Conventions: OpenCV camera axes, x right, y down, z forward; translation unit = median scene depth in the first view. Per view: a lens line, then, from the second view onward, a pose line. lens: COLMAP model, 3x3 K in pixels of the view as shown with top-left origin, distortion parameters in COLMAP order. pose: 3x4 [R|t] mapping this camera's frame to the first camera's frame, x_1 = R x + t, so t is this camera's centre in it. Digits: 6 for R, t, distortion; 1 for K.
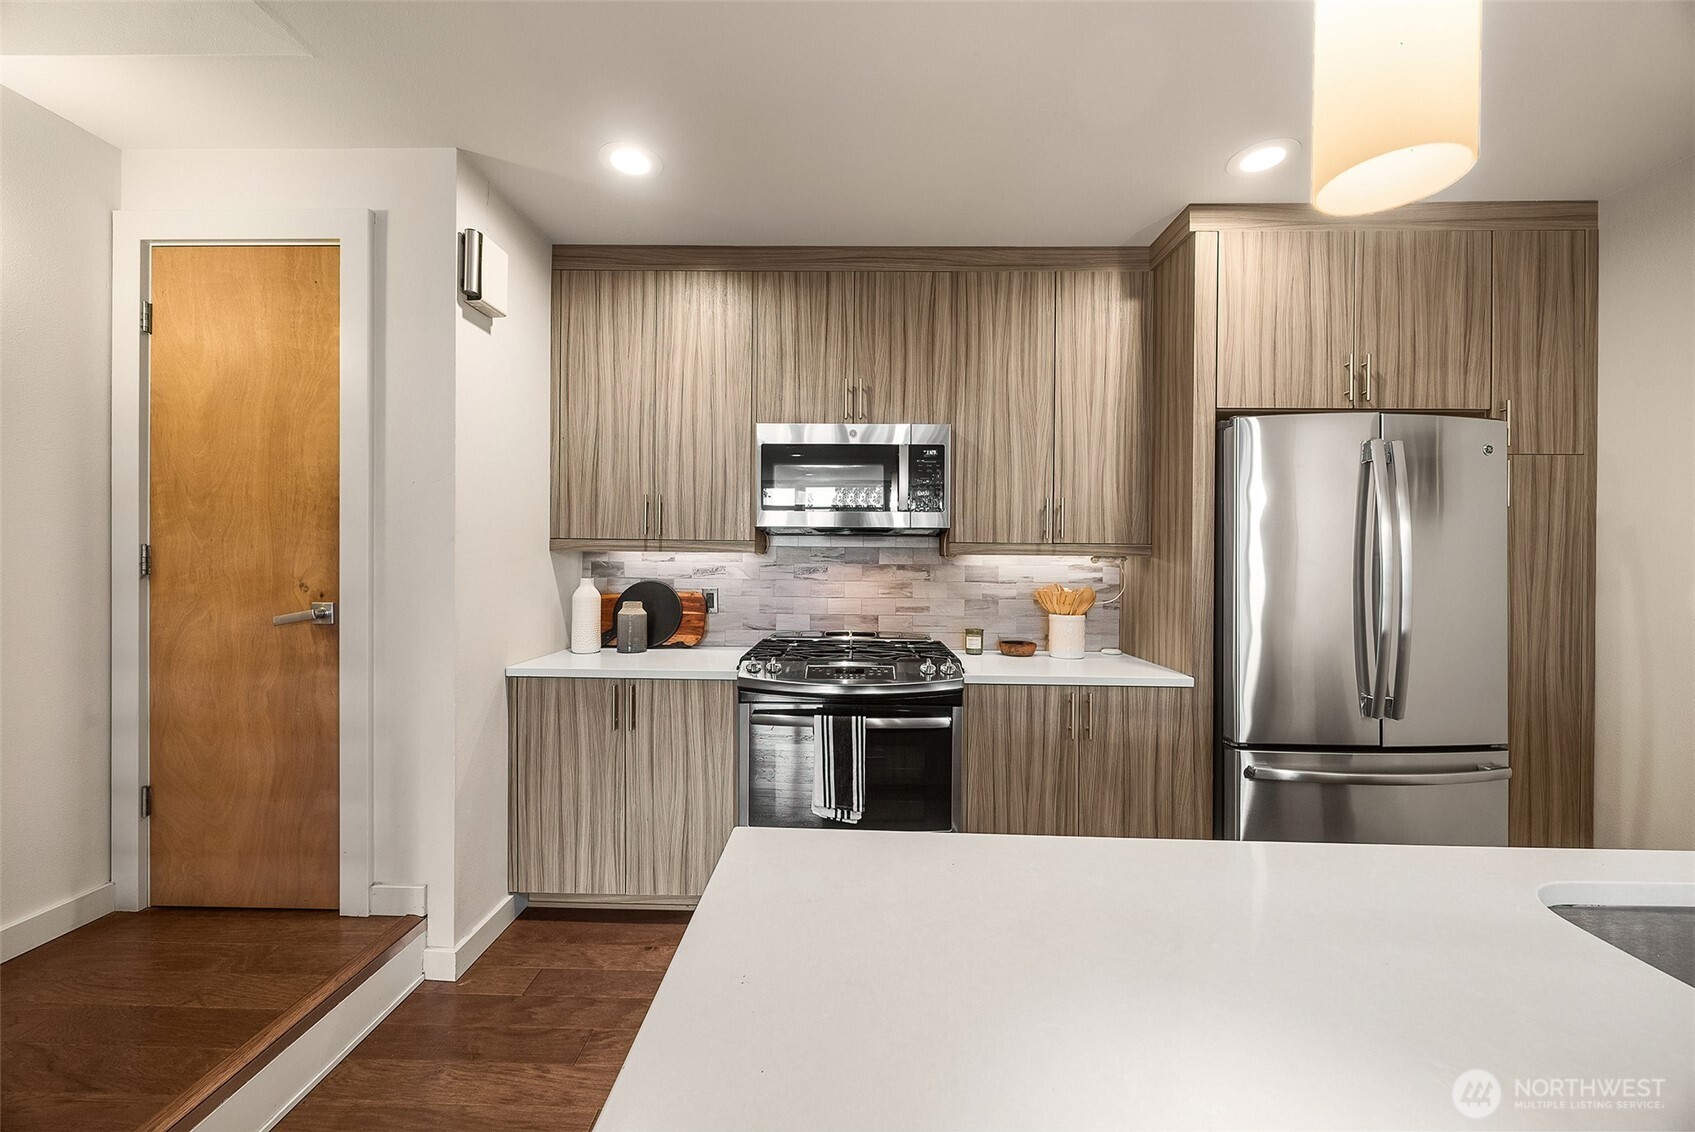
lens RADIAL K [[665.0, 0, 833.6], [0, 665.0, 559.7], [0, 0, 1]] dist [0.004204, -0.001389]
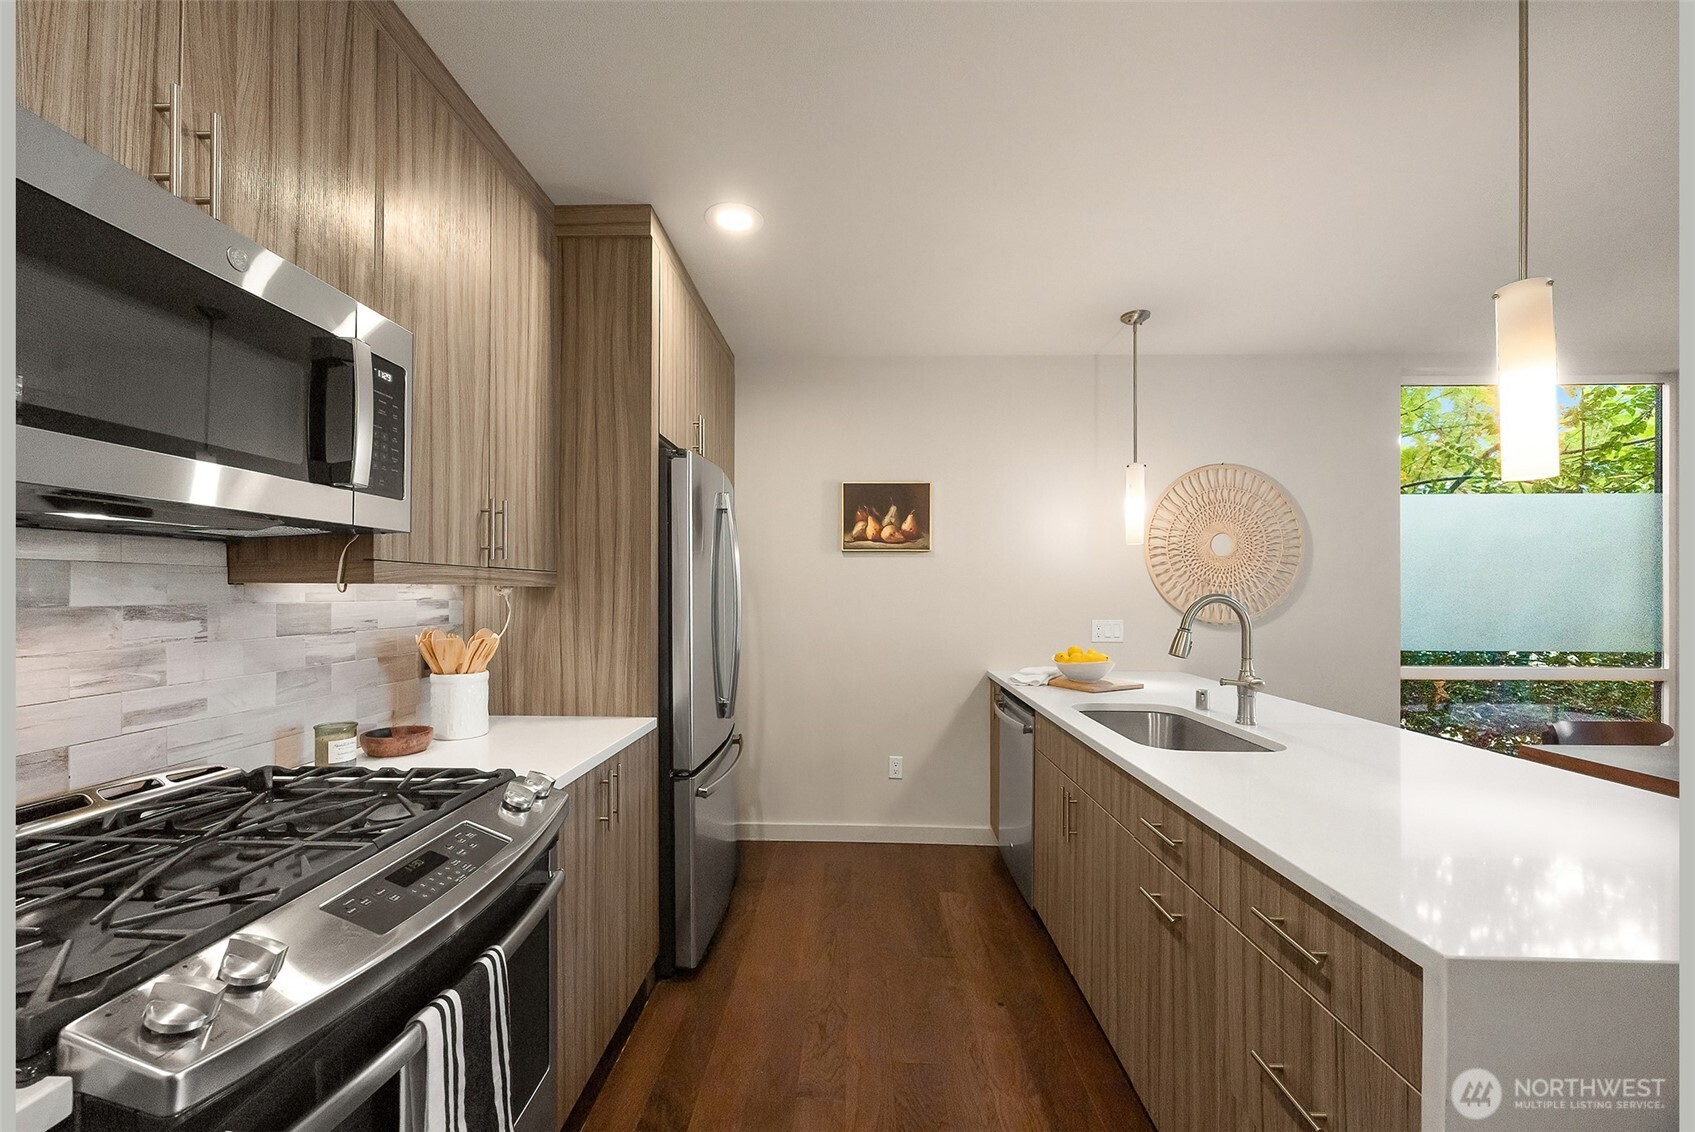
lens RADIAL K [[665.0, 0, 853.2], [0, 665.0, 588.8], [0, 0, 1]] dist [0.004204, -0.001389]
pose [[-0.008861, -0.004154, 0.999952, -0.342110], [-0.004743, 0.999980, 0.004112, -0.007327], [-0.999949, -0.004707, -0.008880, 0.640082]]
